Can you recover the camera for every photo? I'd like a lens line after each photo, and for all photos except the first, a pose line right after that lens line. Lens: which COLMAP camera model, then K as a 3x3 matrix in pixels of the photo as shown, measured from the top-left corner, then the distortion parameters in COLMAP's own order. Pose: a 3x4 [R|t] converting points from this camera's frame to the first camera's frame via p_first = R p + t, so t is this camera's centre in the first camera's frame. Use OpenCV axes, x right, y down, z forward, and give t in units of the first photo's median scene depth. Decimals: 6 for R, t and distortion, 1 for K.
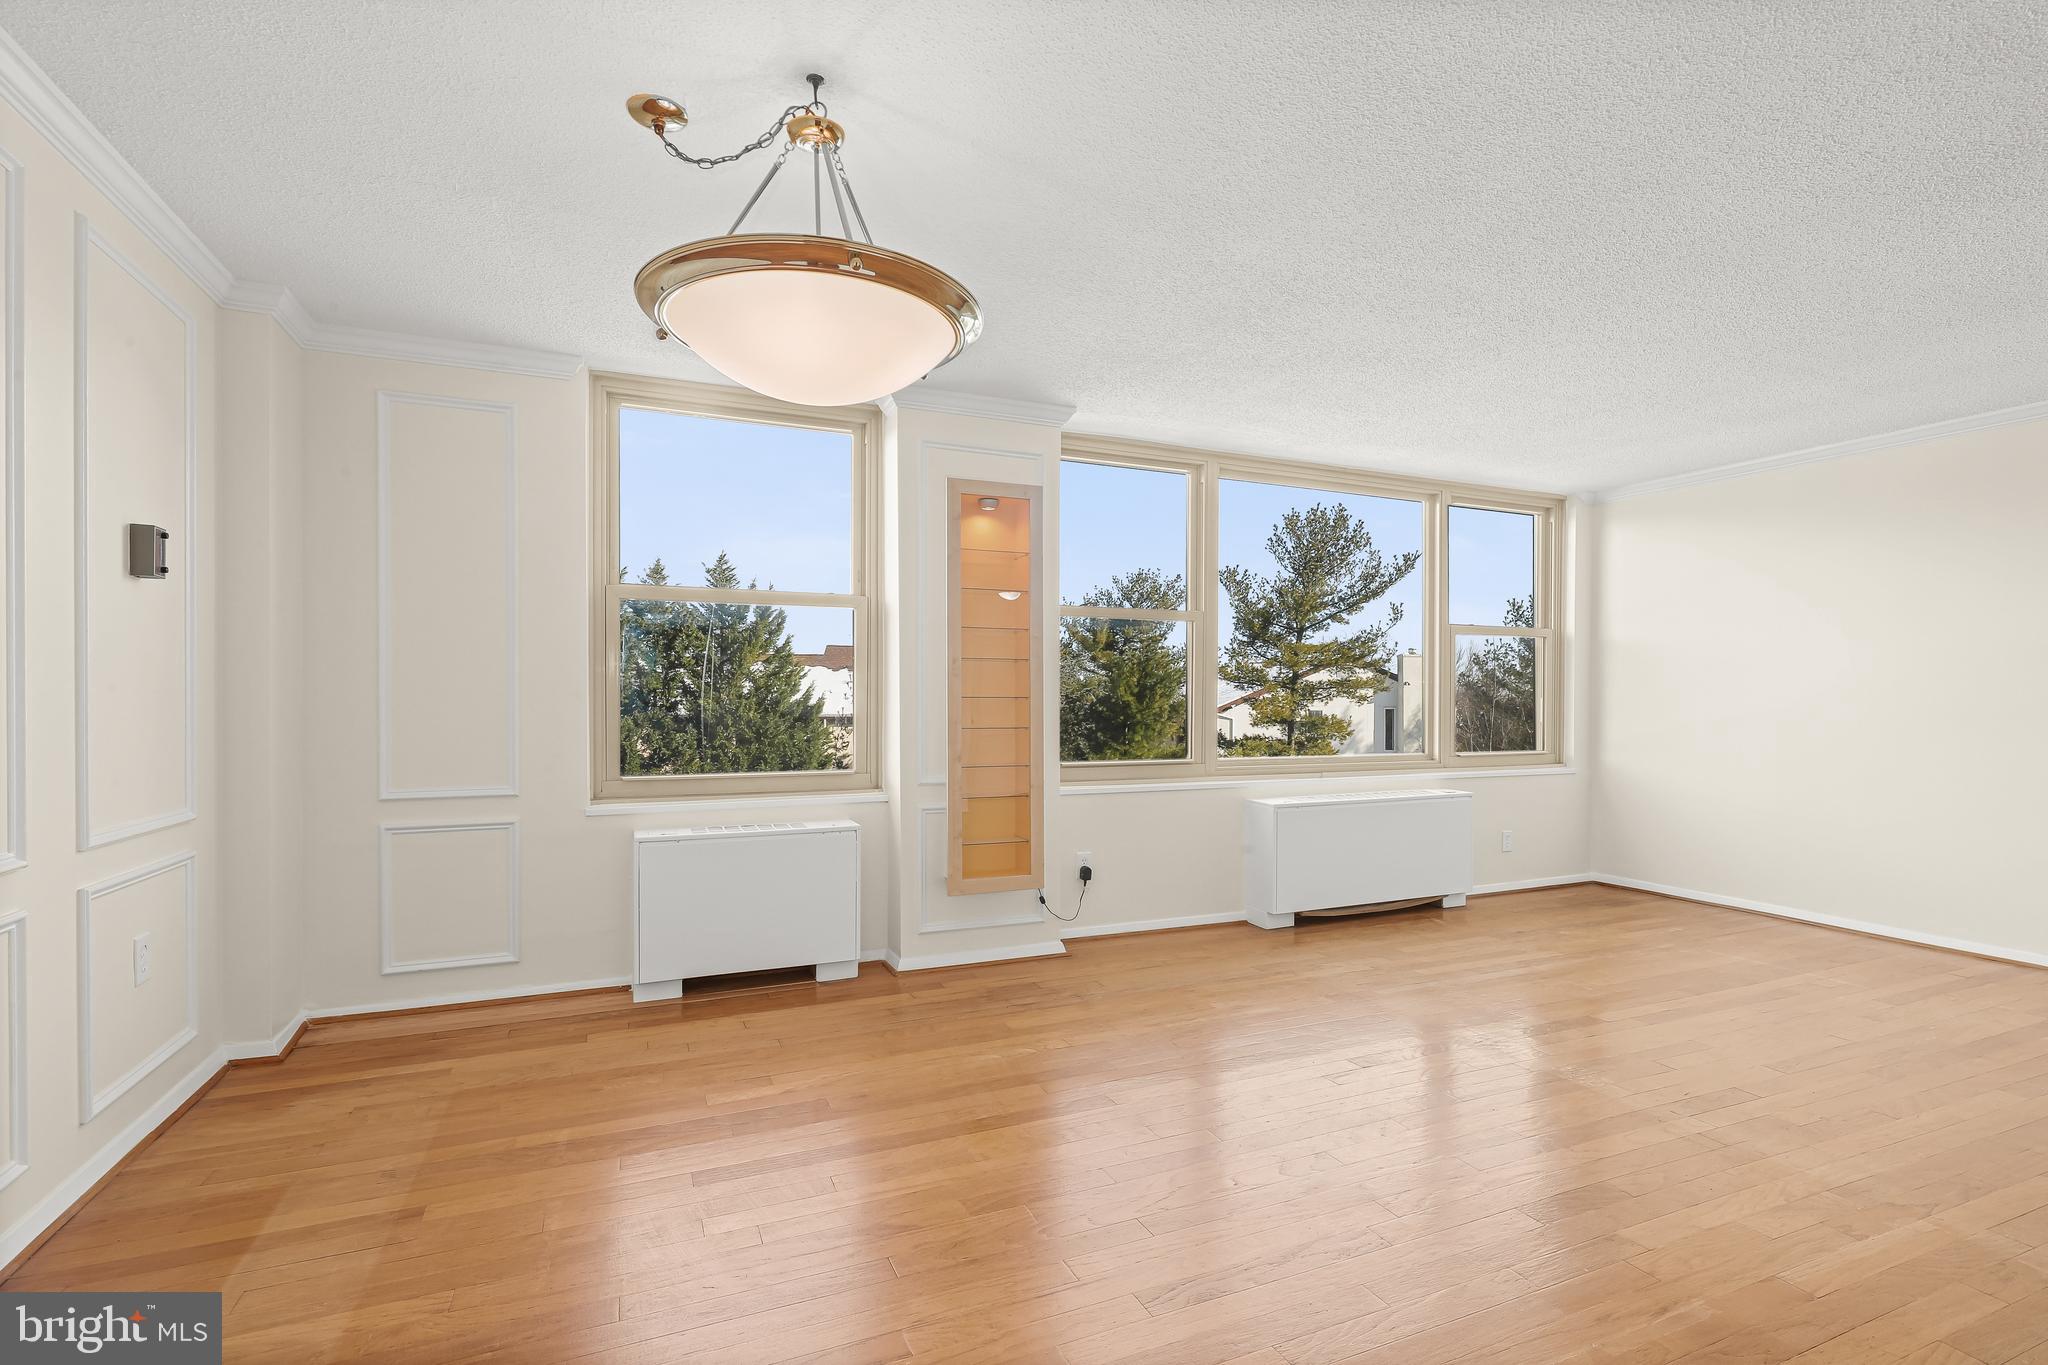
lens RADIAL K [[956.7, 0, 1032.3], [0, 956.7, 710.2], [0, 0, 1]] dist [-0.000107, -0.000253]
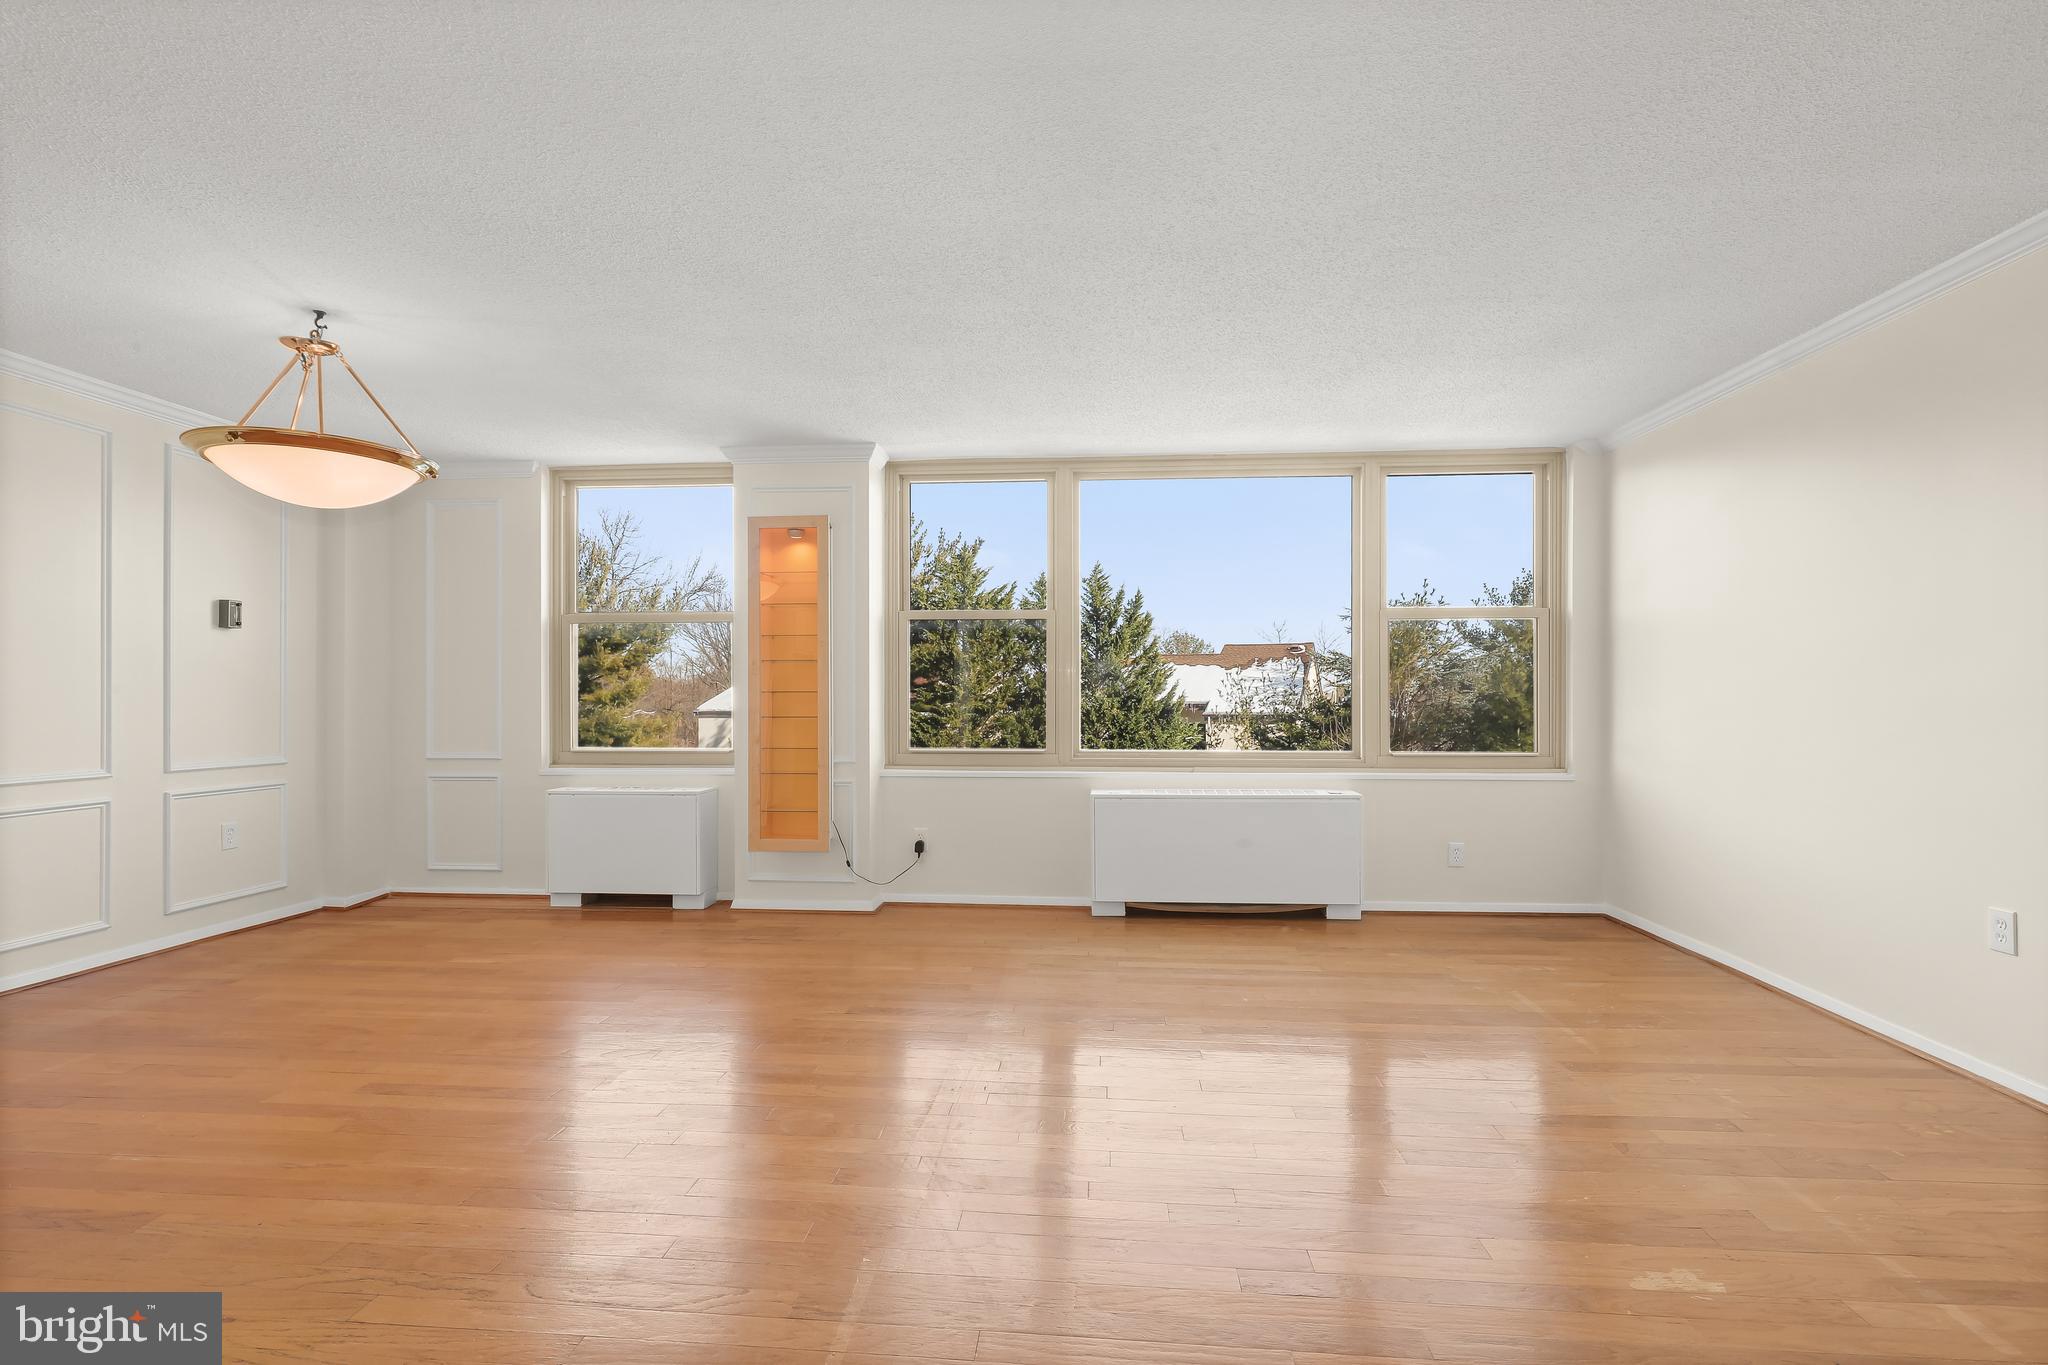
lens RADIAL K [[952.4, 0, 1033.2], [0, 952.4, 697.8], [0, 0, 1]] dist [0.001706, 0.000250]
pose [[0.879496, -0.002930, -0.475897, 0.699158], [-0.002859, 0.999930, -0.011441, 0.006203], [0.475897, 0.011423, 0.879427, 0.065830]]
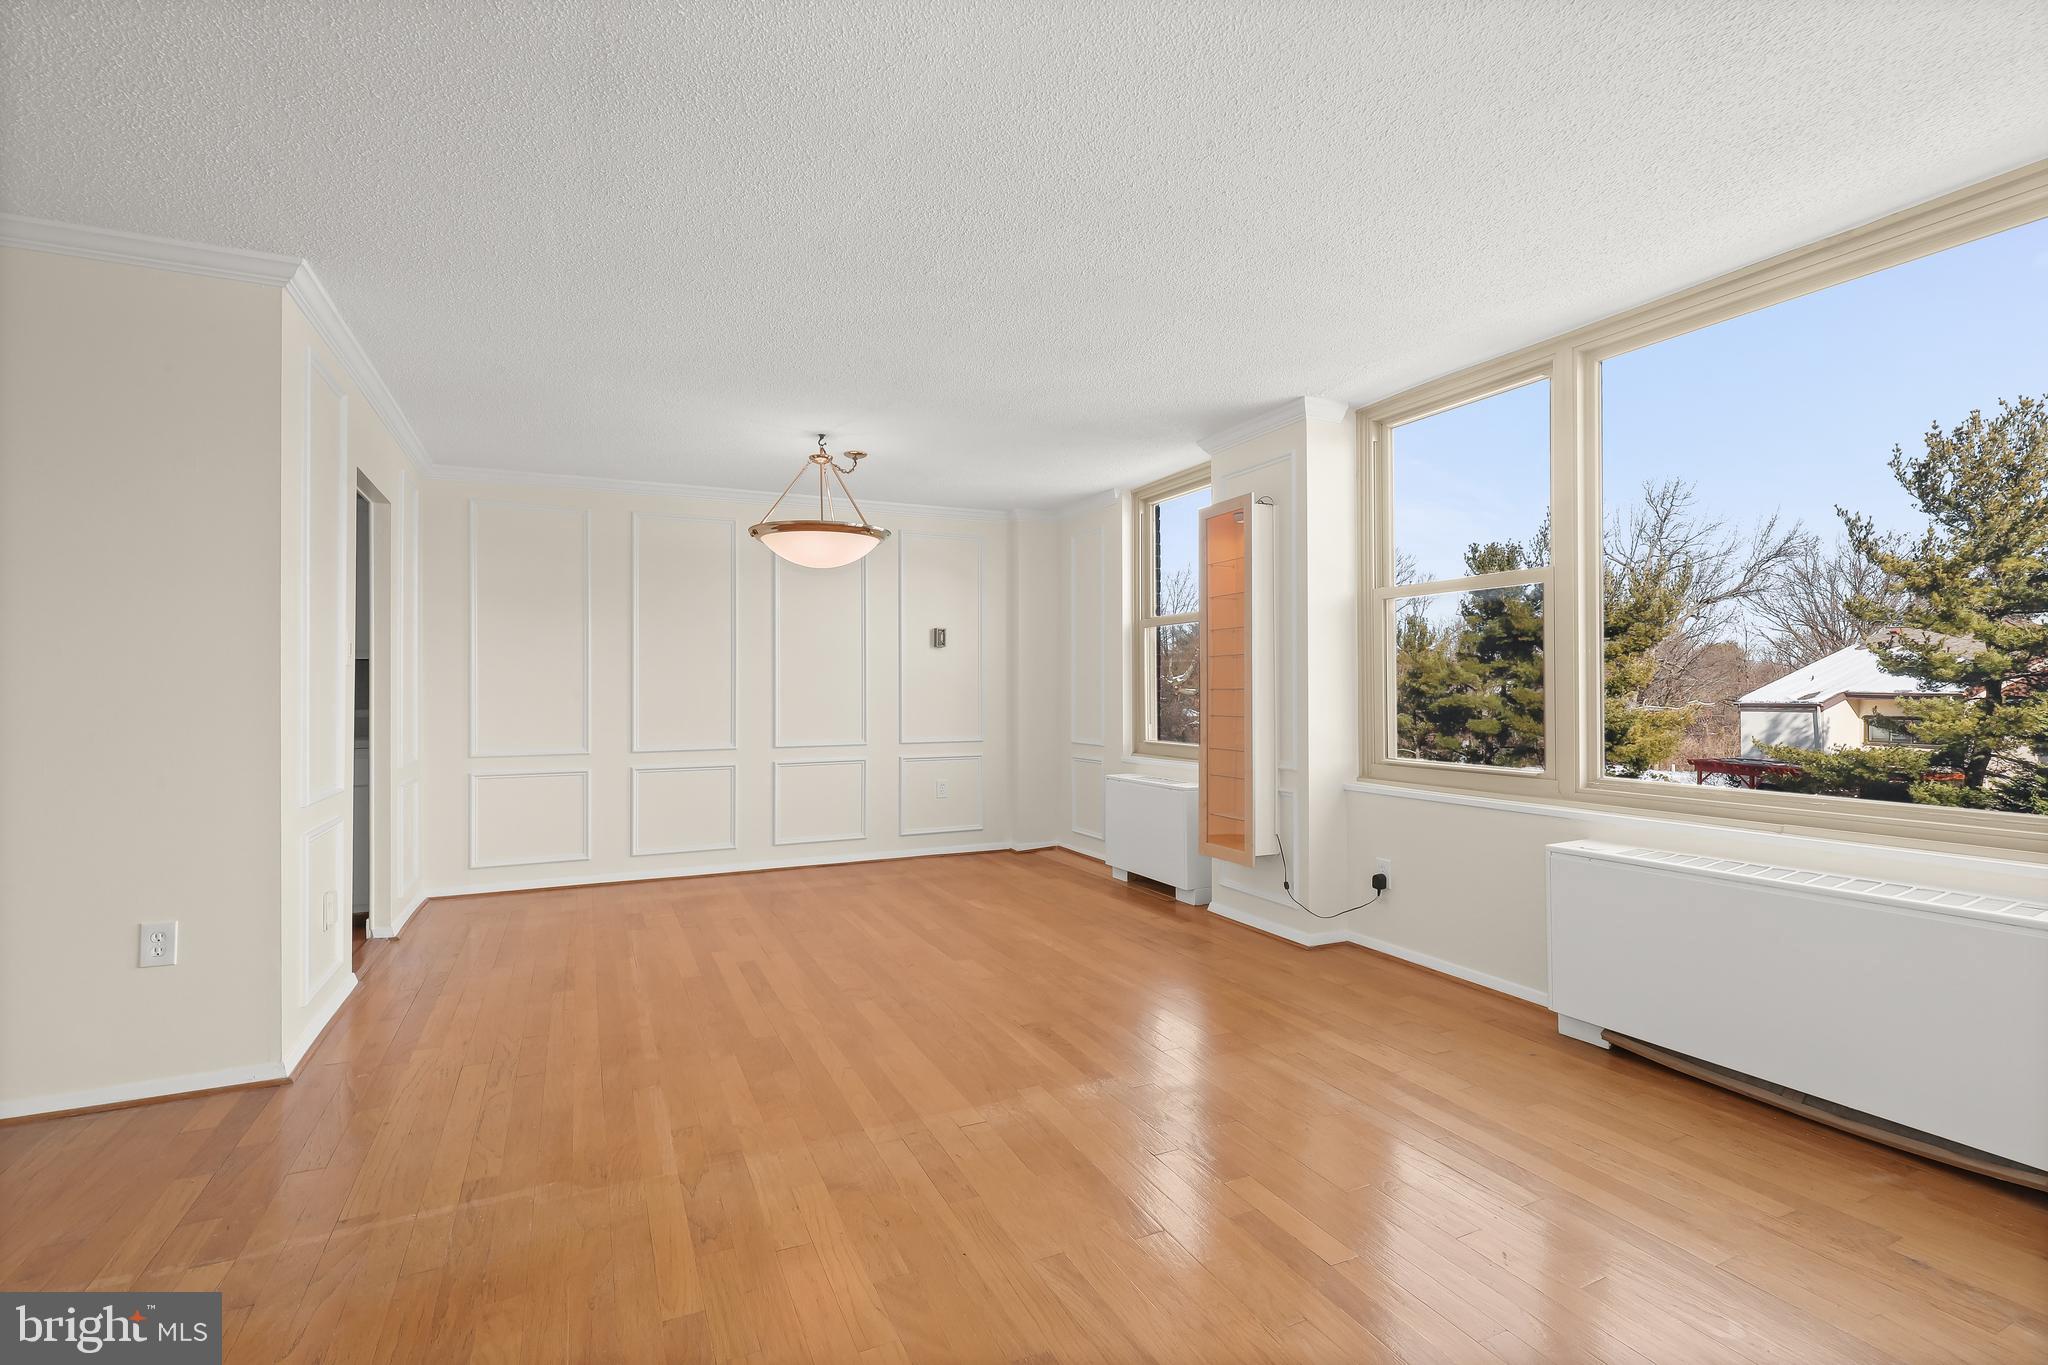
lens RADIAL K [[943.7, 0, 1021.4], [0, 943.7, 678.4], [0, 0, 1]] dist [0.000069, -0.000270]
pose [[0.019984, -0.015106, -0.999686, 0.928559], [-0.005755, 0.999868, -0.015223, -0.006463], [0.999784, 0.006057, 0.019895, 0.628833]]
